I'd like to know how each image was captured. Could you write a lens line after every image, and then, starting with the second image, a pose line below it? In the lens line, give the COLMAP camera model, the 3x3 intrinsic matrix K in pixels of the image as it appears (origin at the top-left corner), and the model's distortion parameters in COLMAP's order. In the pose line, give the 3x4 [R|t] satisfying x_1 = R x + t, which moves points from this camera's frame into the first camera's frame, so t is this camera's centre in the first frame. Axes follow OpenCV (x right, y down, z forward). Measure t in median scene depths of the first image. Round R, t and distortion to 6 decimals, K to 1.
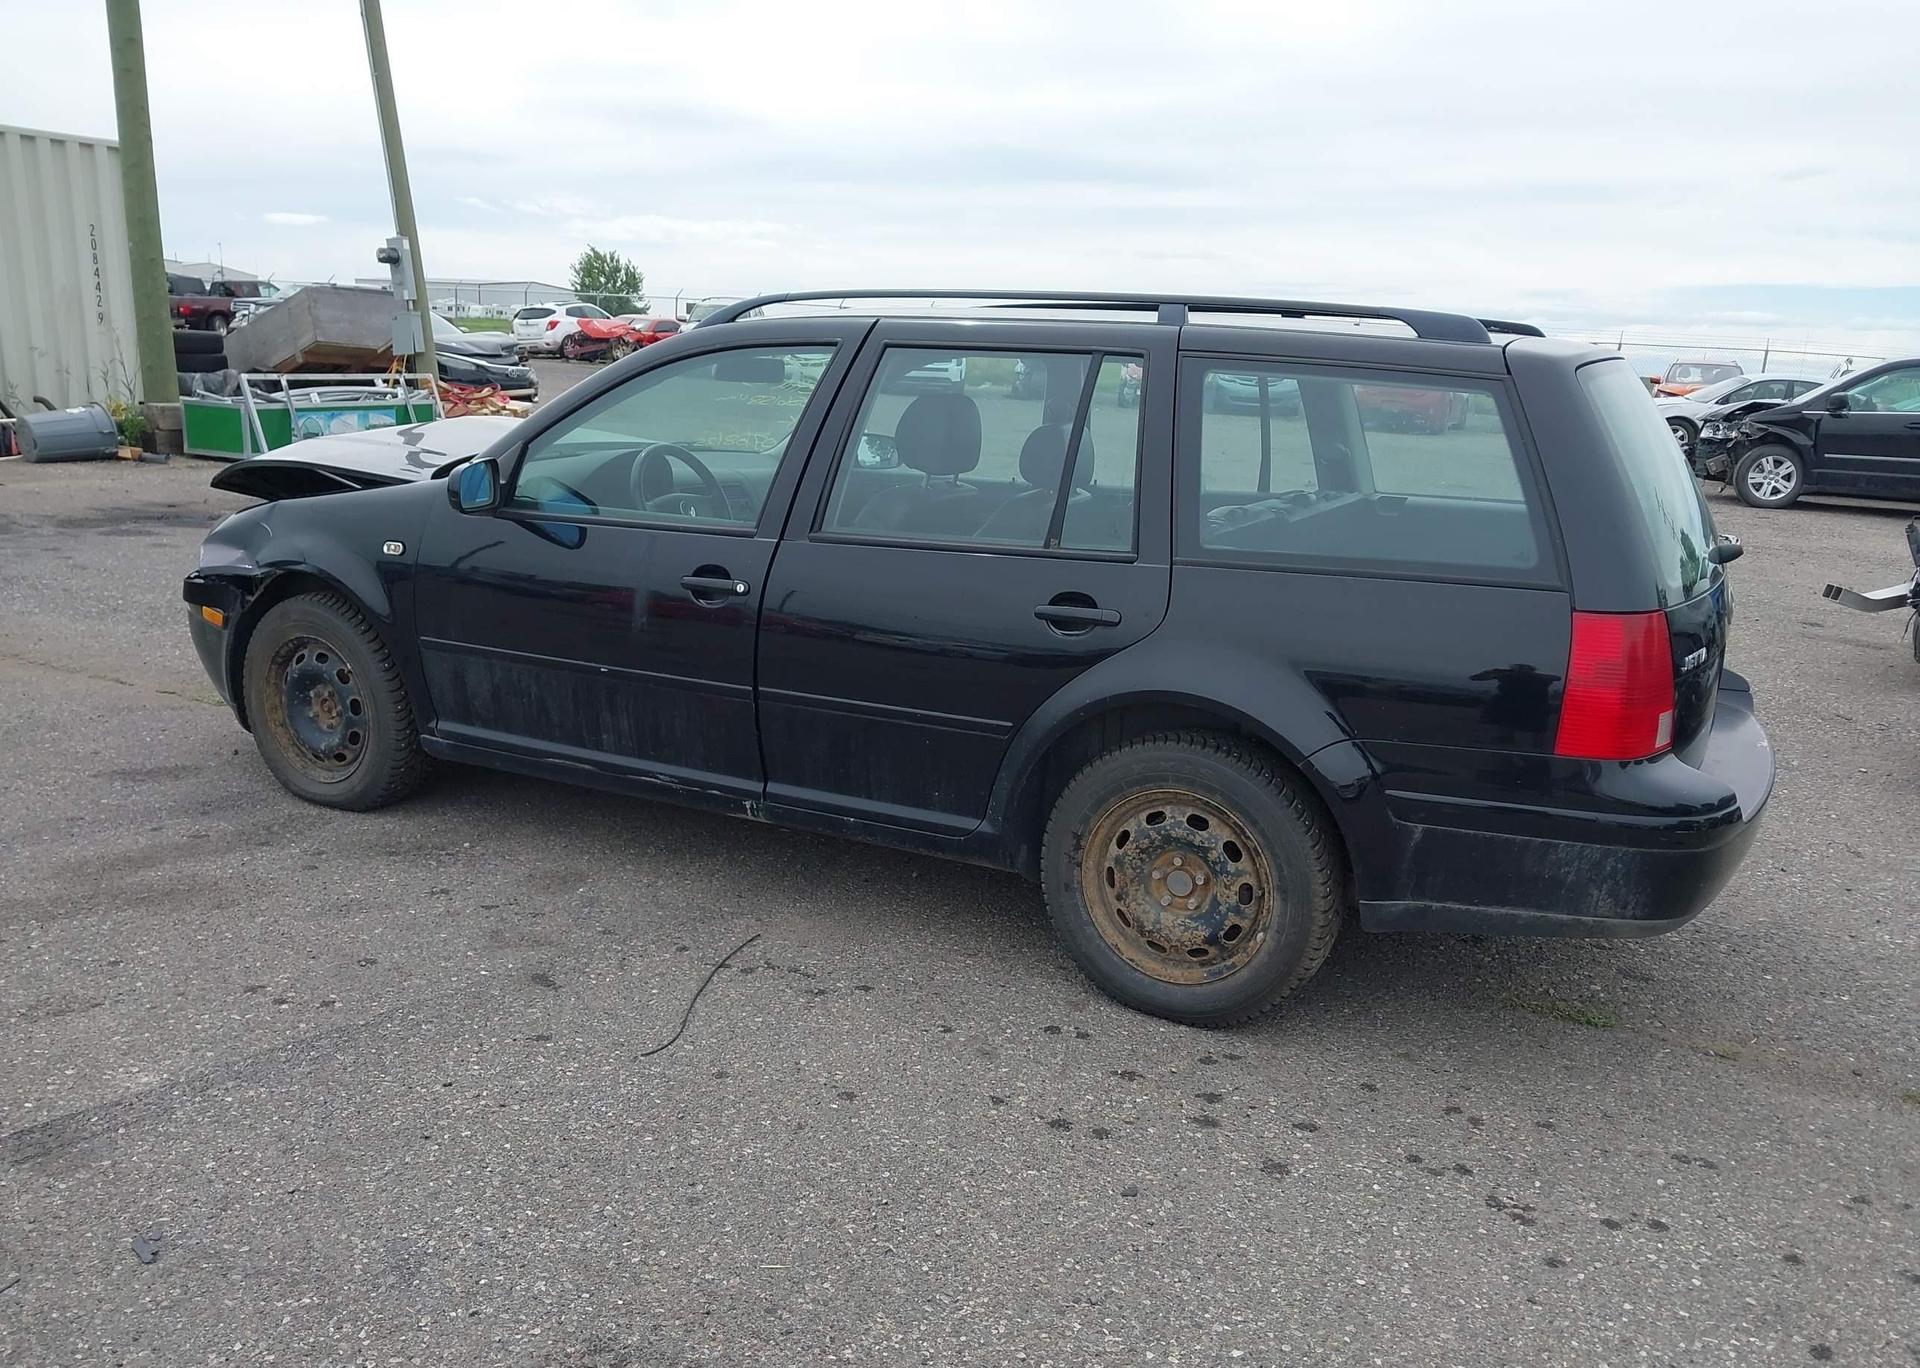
lens RADIAL K [[1540.3, 0, 977.8], [0, 1540.3, 752.6], [0, 0, 1]] dist [0.054159, -0.074820]
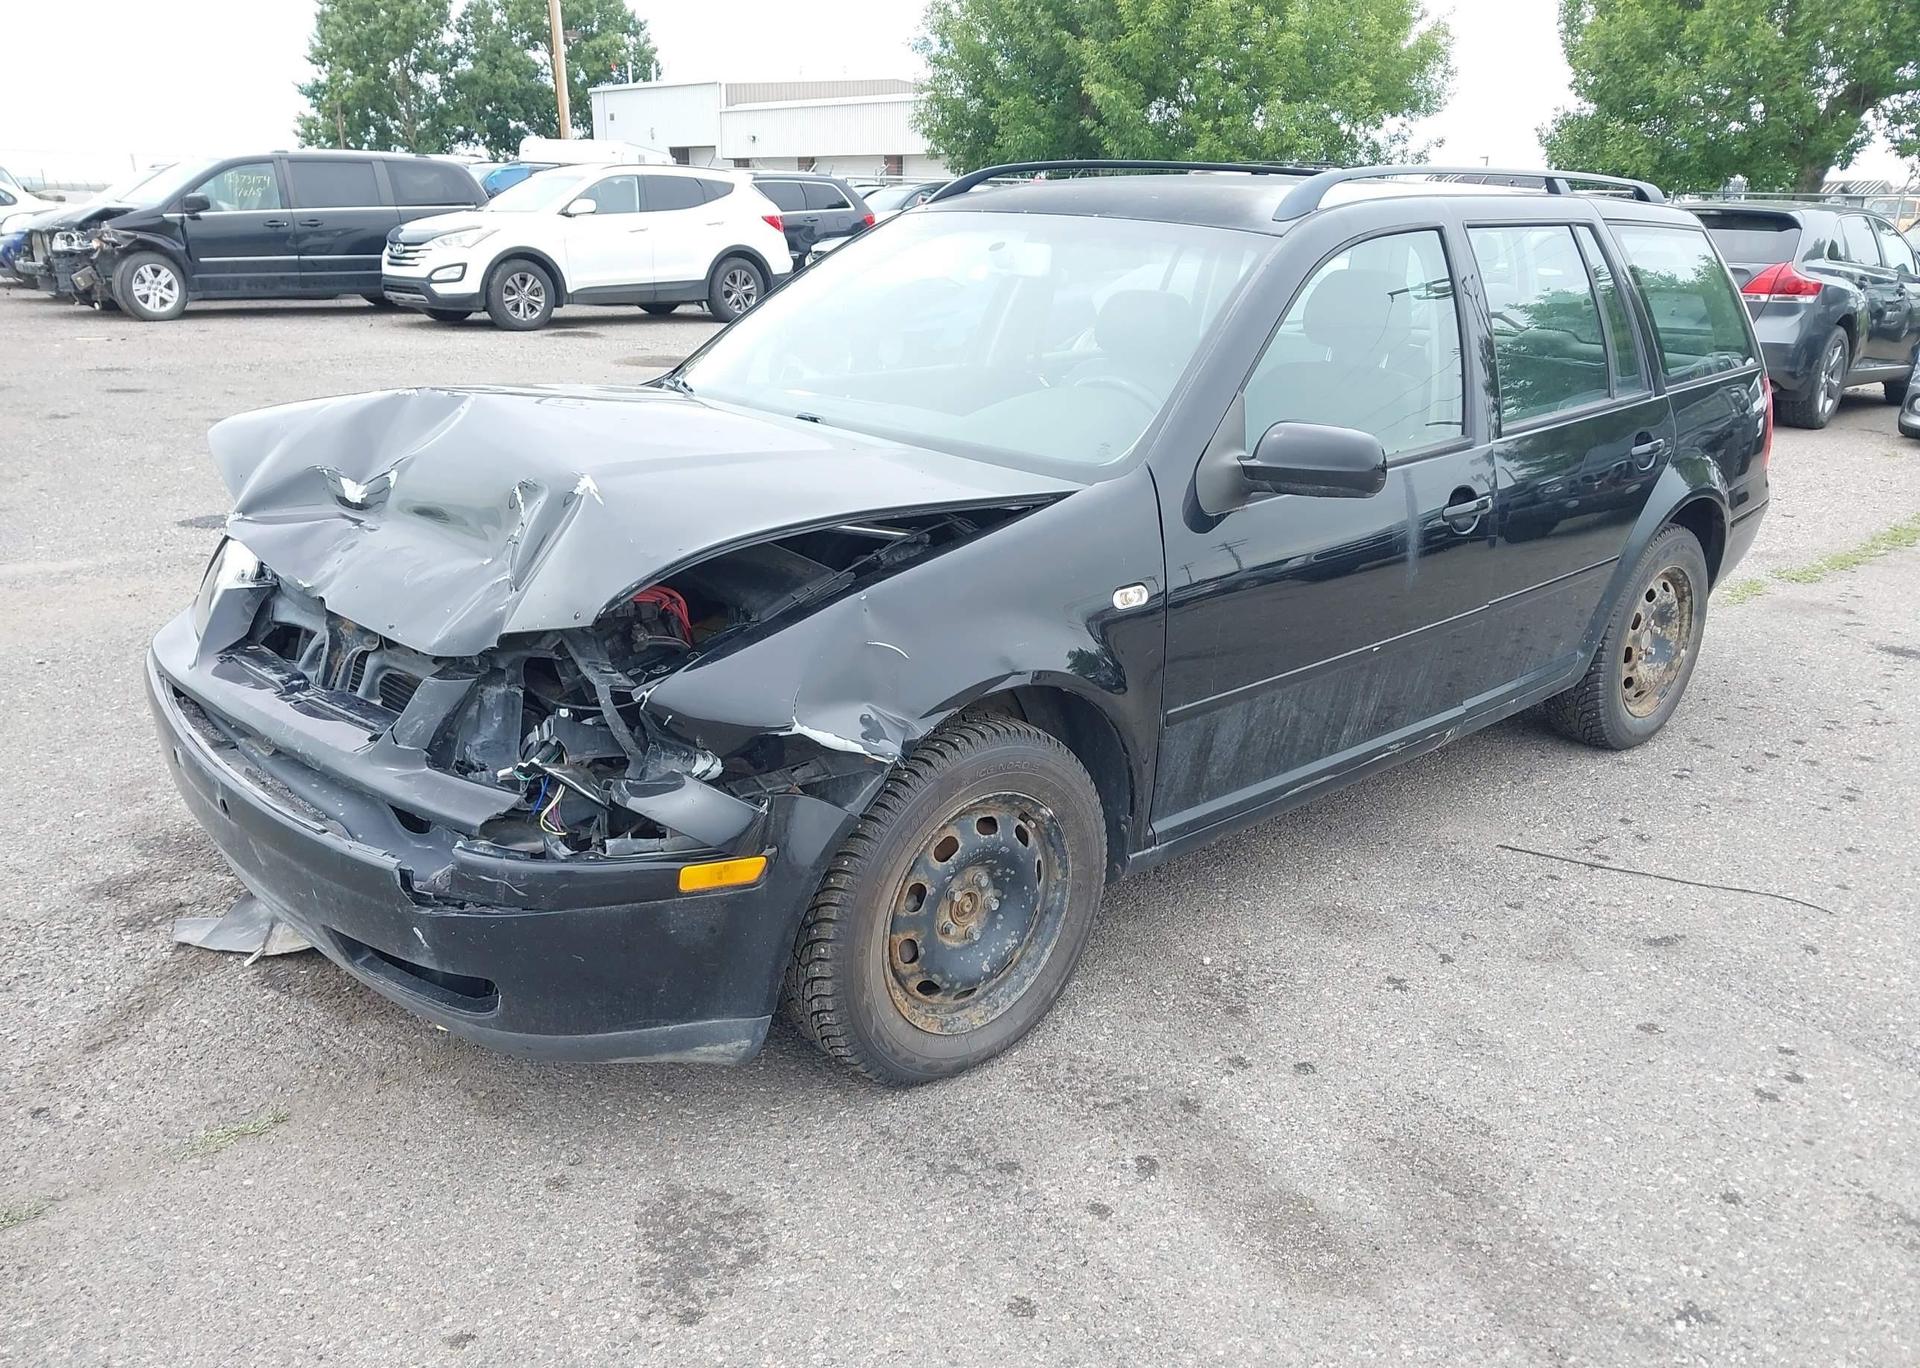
lens RADIAL K [[1526.7, 0, 964.2], [0, 1526.7, 743.2], [0, 0, 1]] dist [0.121243, -0.192923]
pose [[0.323715, -0.352856, 0.877896, -1.193223], [0.238553, 0.928319, 0.285159, -0.332711], [-0.915588, 0.117115, 0.384685, 1.008289]]
